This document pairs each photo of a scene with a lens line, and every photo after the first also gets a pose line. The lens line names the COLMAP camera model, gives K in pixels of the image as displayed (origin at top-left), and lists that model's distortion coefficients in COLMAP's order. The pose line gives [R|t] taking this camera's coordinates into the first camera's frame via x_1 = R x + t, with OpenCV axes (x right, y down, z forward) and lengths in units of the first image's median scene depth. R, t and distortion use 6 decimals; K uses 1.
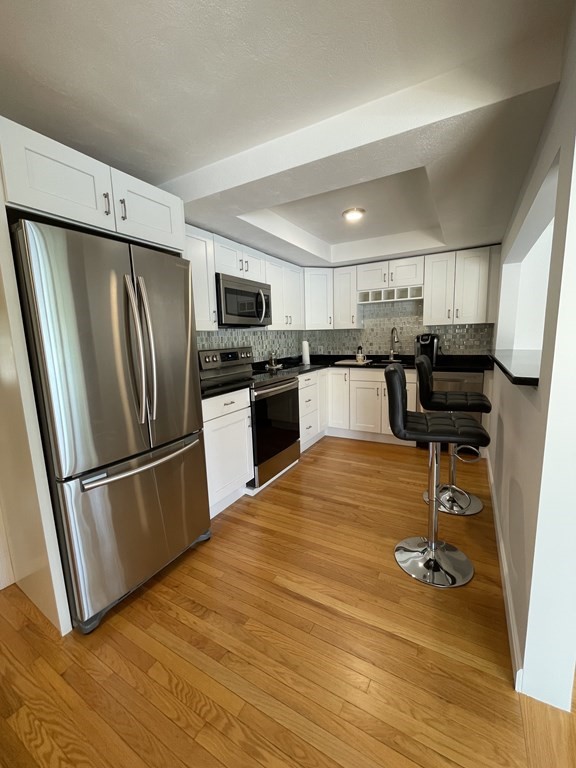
lens RADIAL K [[312.7, 0, 287.5], [0, 312.7, 383.8], [0, 0, 1]] dist [-0.001152, 0.000735]
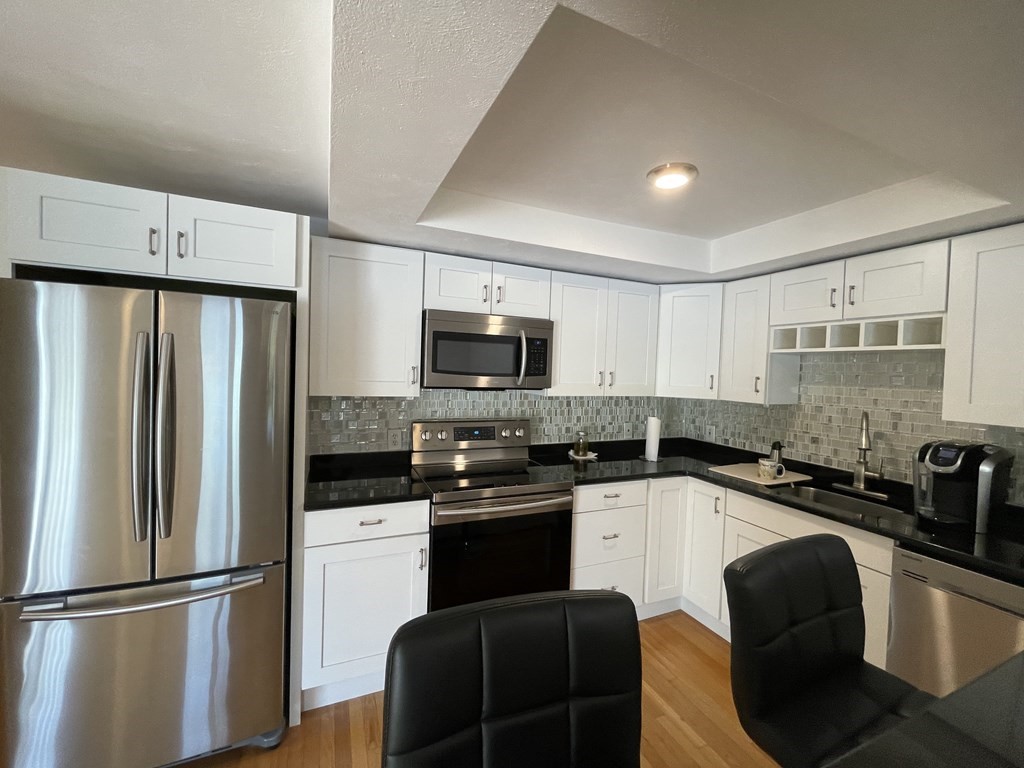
lens RADIAL K [[416.9, 0, 512.5], [0, 416.9, 380.2], [0, 0, 1]] dist [-0.001152, 0.000735]
pose [[0.803154, 0.072769, -0.591311, 0.299156], [-0.146576, 0.986141, -0.077731, -0.114093], [0.577460, 0.149102, 0.802689, 0.291702]]
